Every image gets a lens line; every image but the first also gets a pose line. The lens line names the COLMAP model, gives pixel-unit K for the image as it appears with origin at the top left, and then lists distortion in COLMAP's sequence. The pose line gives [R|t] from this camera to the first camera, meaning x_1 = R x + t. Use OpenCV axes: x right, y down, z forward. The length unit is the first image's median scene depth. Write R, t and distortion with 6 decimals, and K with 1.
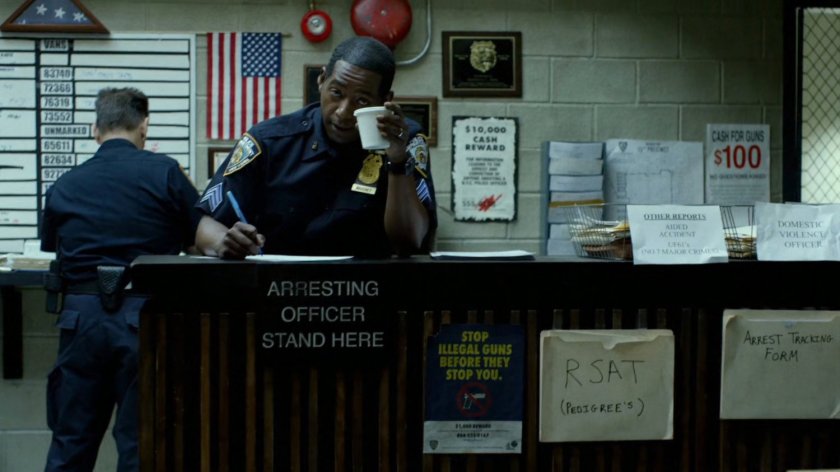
lens RADIAL K [[1565.3, 0, 420.0], [0, 1565.3, 236.0], [0, 0, 1]] dist [-0.022837, -0.120191]
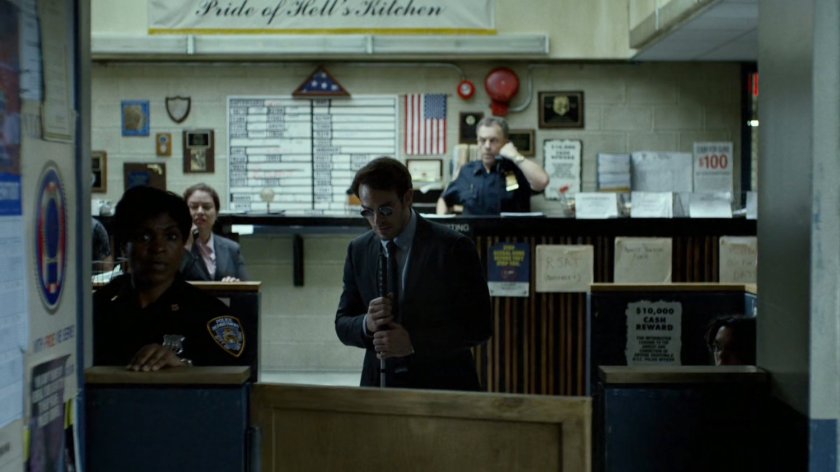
lens RADIAL K [[1478.2, 0, 420.0], [0, 1478.2, 236.0], [0, 0, 1]] dist [0.001328, -0.000072]
pose [[0.991213, 0.001946, -0.132261, 0.105839], [0.000219, 0.999866, 0.016354, 0.004268], [0.132275, -0.016239, 0.991080, -0.680834]]
